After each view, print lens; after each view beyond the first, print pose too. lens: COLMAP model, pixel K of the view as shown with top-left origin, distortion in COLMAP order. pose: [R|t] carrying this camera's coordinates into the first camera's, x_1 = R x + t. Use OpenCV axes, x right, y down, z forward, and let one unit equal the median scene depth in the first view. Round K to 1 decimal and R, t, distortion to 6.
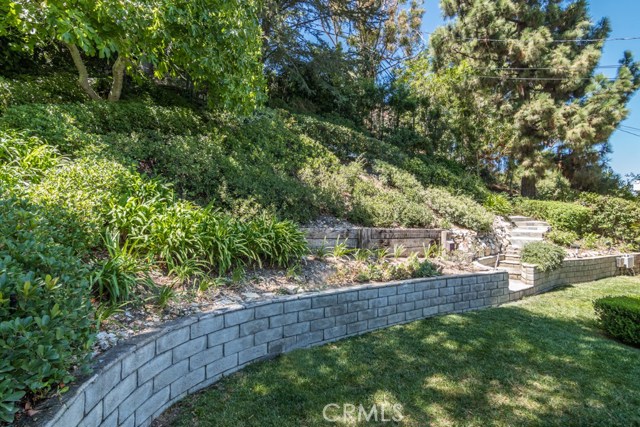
lens RADIAL K [[317.2, 0, 313.4], [0, 317.2, 213.1], [0, 0, 1]] dist [-0.002909, 0.002291]
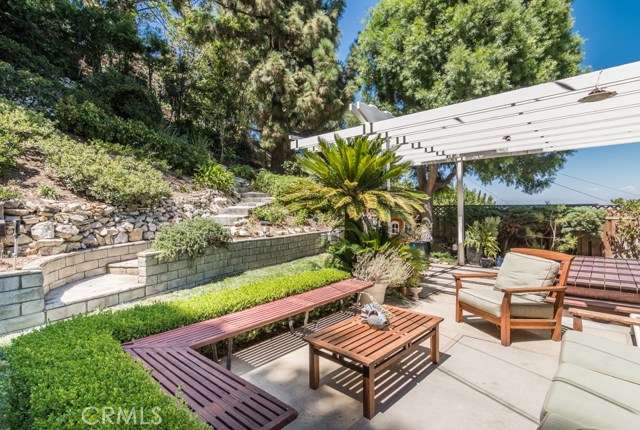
lens RADIAL K [[317.2, 0, 319.0], [0, 317.2, 214.0], [0, 0, 1]] dist [-0.002909, 0.002291]
pose [[0.880575, -0.023167, 0.473339, 0.436778], [0.002396, 0.999009, 0.044439, 0.035410], [-0.473900, -0.037998, 0.879758, 0.164256]]
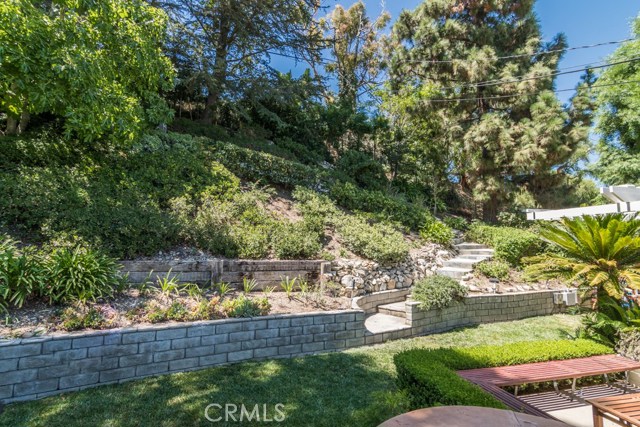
lens RADIAL K [[317.2, 0, 316.4], [0, 317.2, 211.6], [0, 0, 1]] dist [-0.002909, 0.002291]
pose [[0.996553, -0.002456, -0.082924, 0.311369], [-0.003329, 0.997572, -0.069563, -0.019443], [0.082893, 0.069599, 0.994125, 0.039966]]
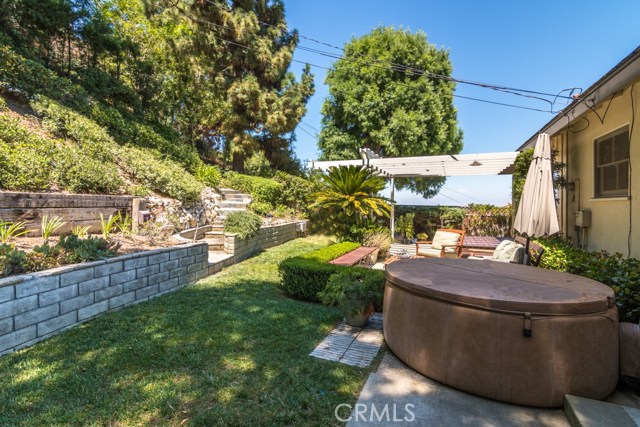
lens RADIAL K [[317.2, 0, 320.8], [0, 317.2, 206.1], [0, 0, 1]] dist [-0.002909, 0.002291]
pose [[0.670338, -0.003281, 0.742049, 0.090624], [-0.032205, 0.998919, 0.033510, 0.022545], [-0.741357, -0.046361, 0.669508, 0.092189]]
